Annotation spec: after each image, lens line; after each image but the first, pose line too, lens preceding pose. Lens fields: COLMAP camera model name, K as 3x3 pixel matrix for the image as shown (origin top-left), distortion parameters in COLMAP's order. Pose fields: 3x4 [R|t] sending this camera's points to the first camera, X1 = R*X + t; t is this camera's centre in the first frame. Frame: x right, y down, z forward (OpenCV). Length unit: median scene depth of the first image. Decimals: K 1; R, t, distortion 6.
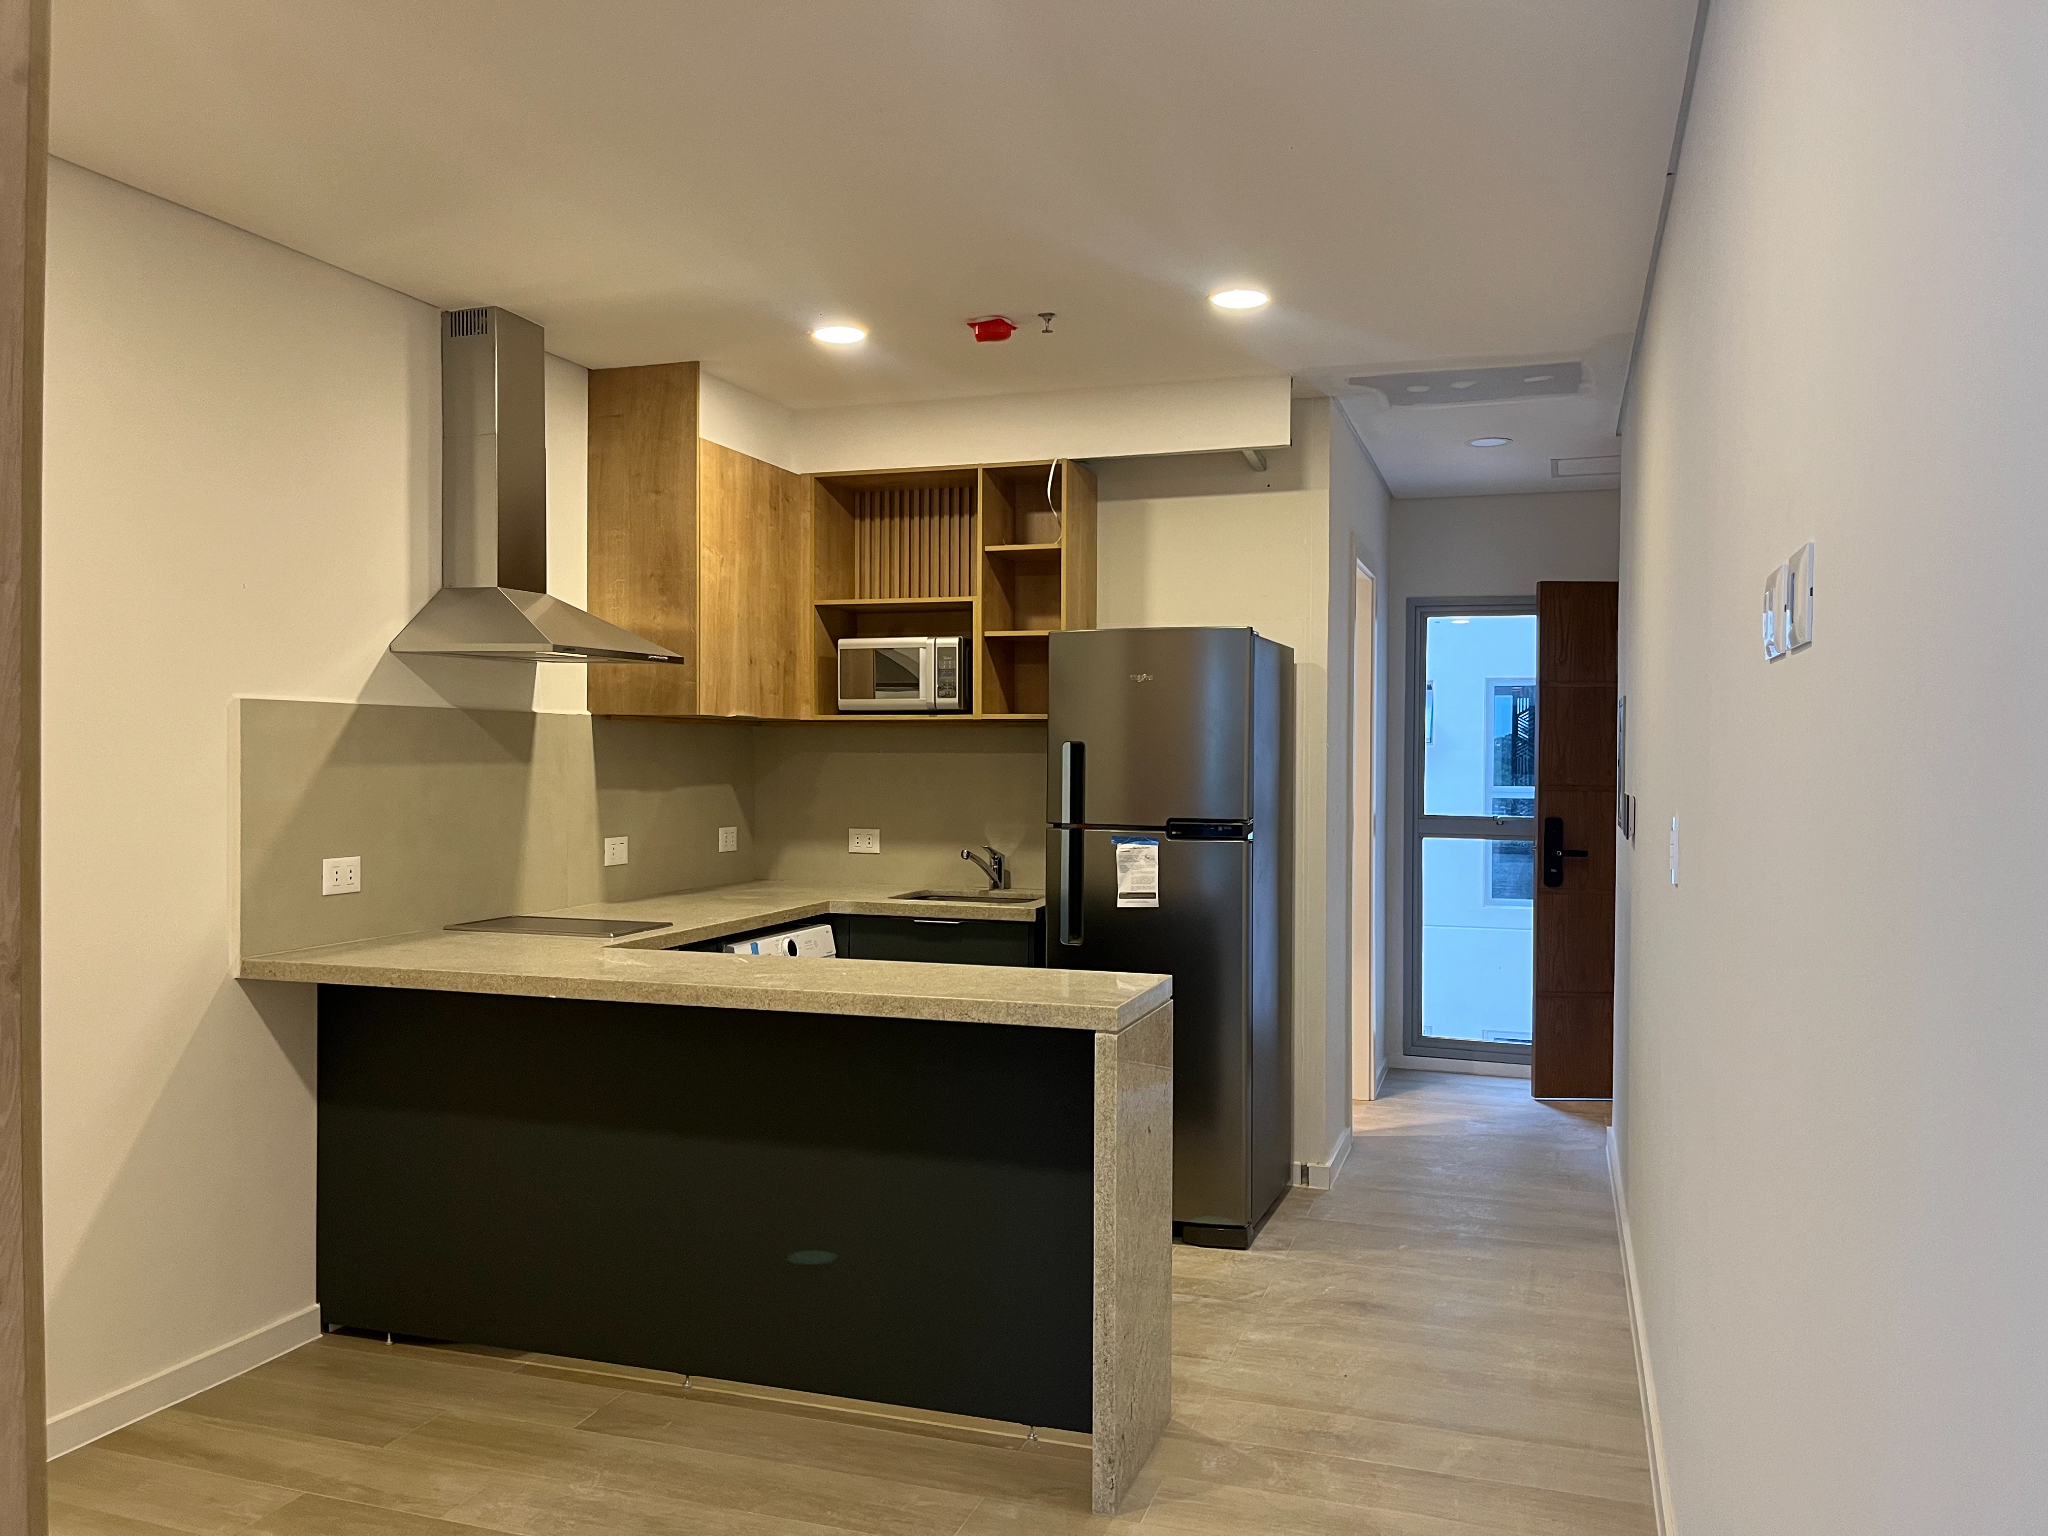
lens RADIAL K [[1556.3, 0, 1023.1], [0, 1556.3, 759.7], [0, 0, 1]] dist [0.041067, -0.007250]
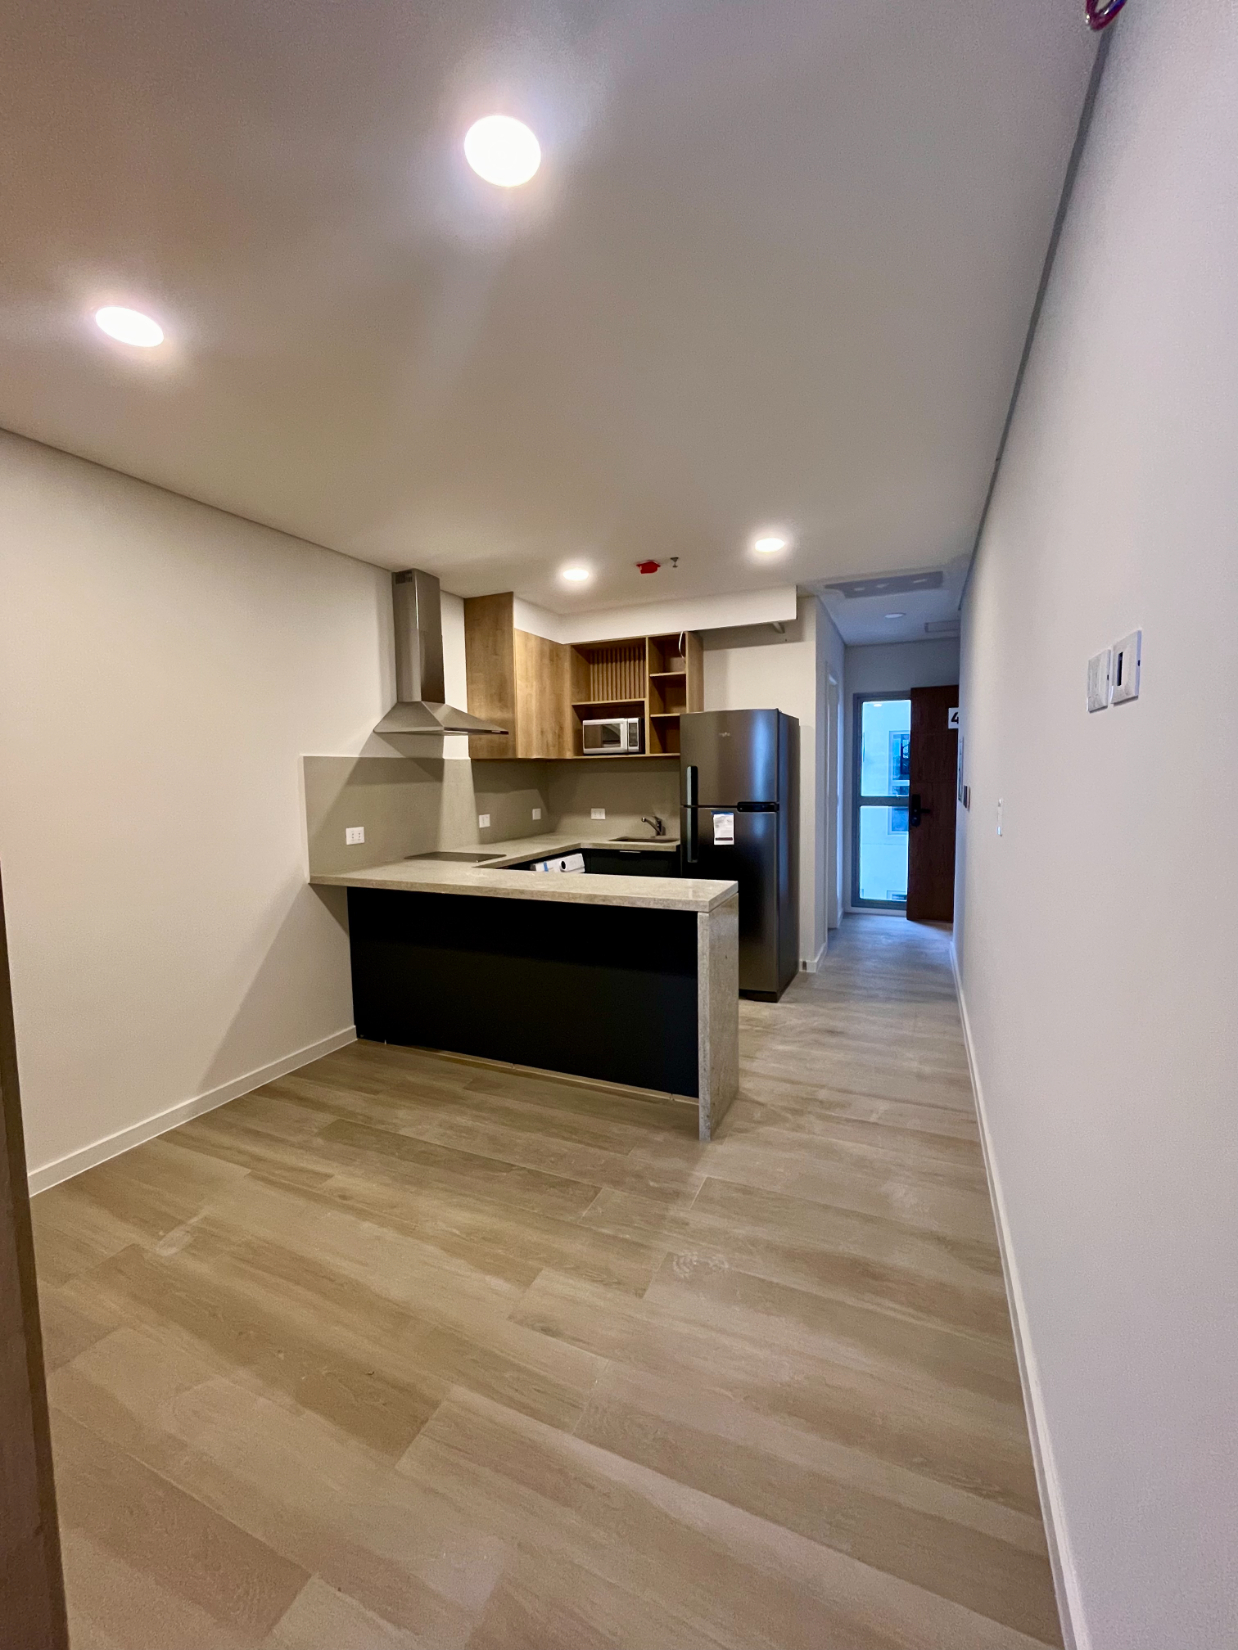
lens RADIAL K [[664.7, 0, 618.7], [0, 664.7, 819.4], [0, 0, 1]] dist [-0.004729, -0.000977]
pose [[0.995336, -0.016247, -0.095093, 0.018862], [0.022798, 0.997410, 0.068215, -0.003552], [0.093738, -0.070064, 0.993128, 0.099304]]
